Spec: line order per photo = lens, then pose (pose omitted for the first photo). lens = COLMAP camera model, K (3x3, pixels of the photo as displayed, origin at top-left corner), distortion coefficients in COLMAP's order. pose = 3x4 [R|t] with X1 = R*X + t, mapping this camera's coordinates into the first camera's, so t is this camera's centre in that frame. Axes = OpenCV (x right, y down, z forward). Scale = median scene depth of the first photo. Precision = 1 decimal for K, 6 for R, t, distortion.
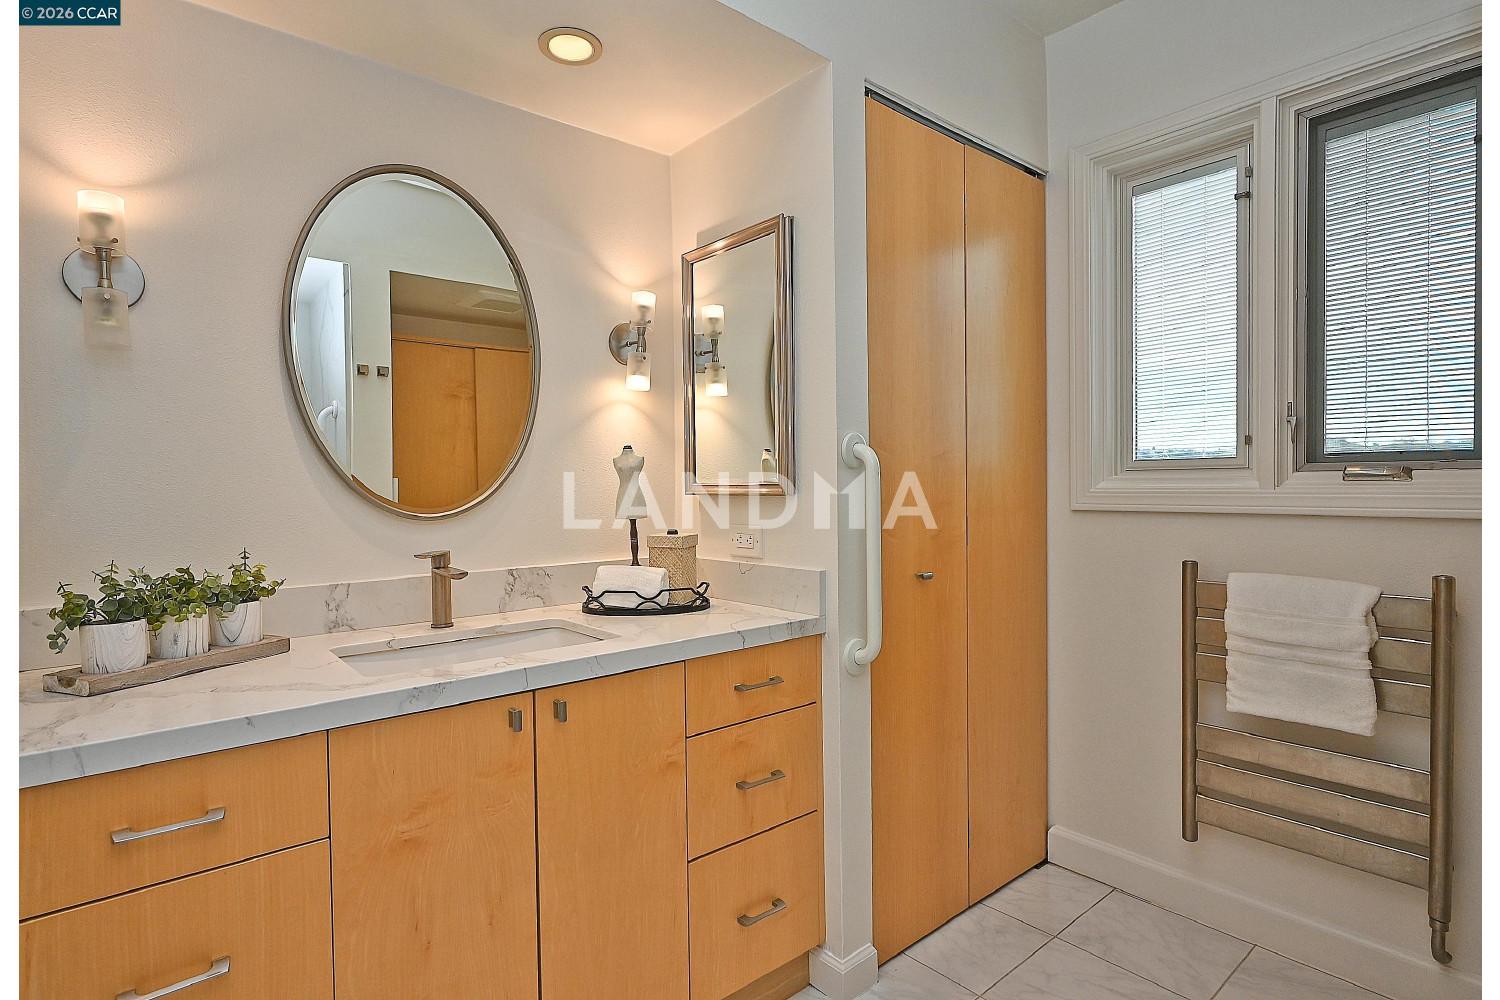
lens RADIAL K [[741.4, 0, 750.0], [0, 741.4, 500.0], [0, 0, 1]] dist [-0.001549, 0.000011]
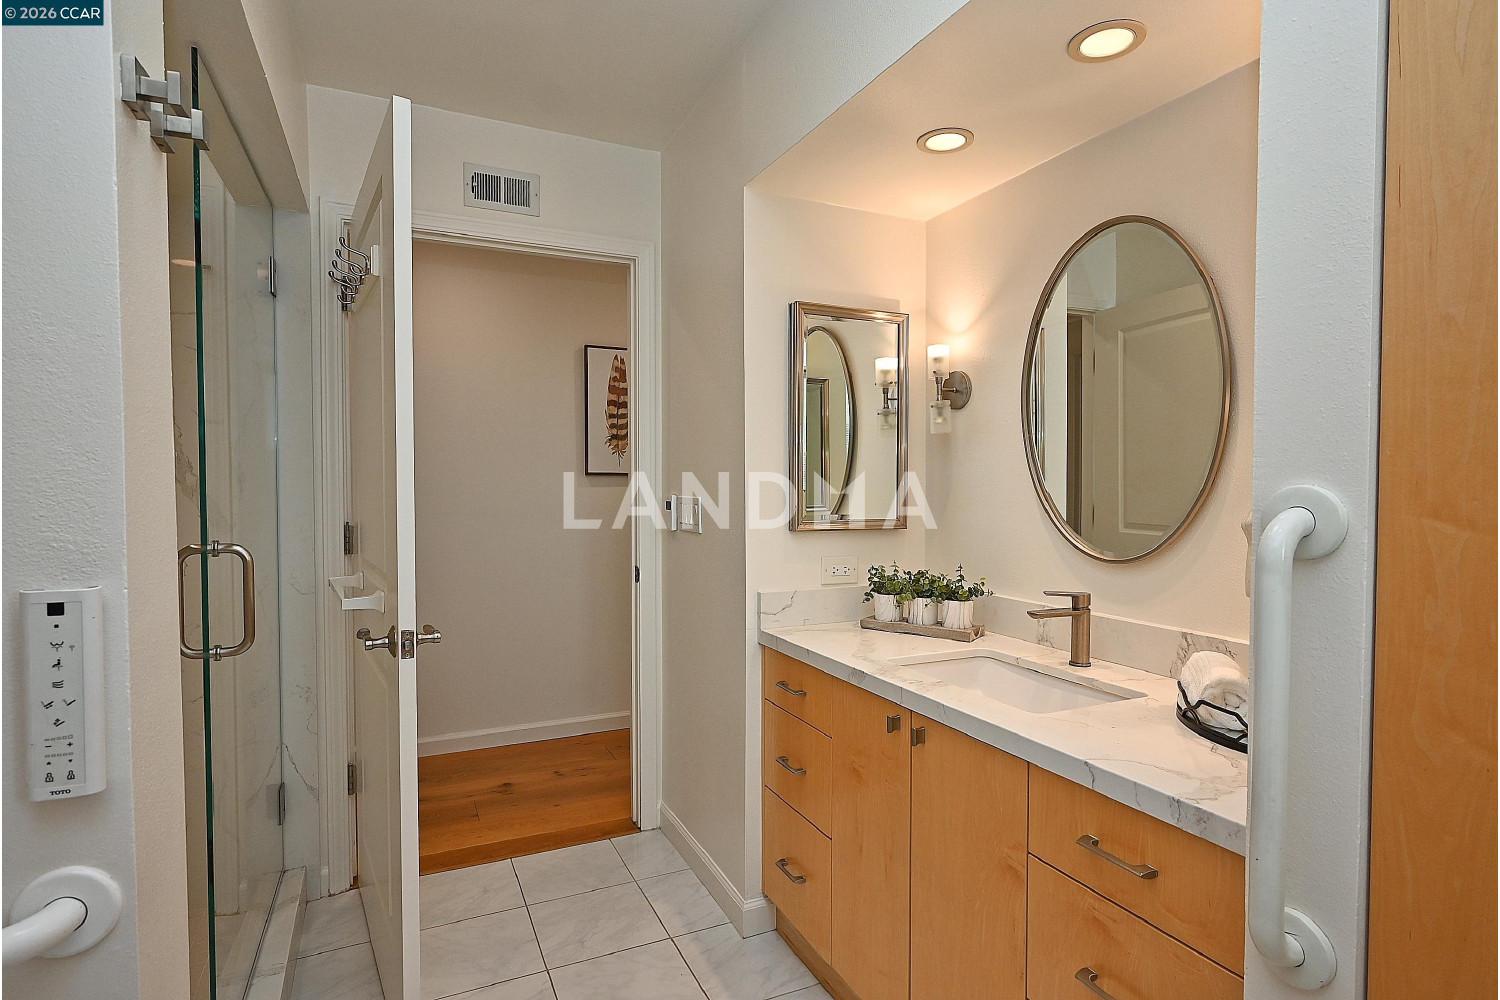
lens RADIAL K [[778.9, 0, 750.0], [0, 778.9, 500.0], [0, 0, 1]] dist [-0.001704, -0.000314]
pose [[-0.263615, 0.037203, -0.963910, 0.803235], [-0.018398, 0.998880, 0.043585, -0.107331], [0.964453, 0.029223, -0.262635, 0.883146]]
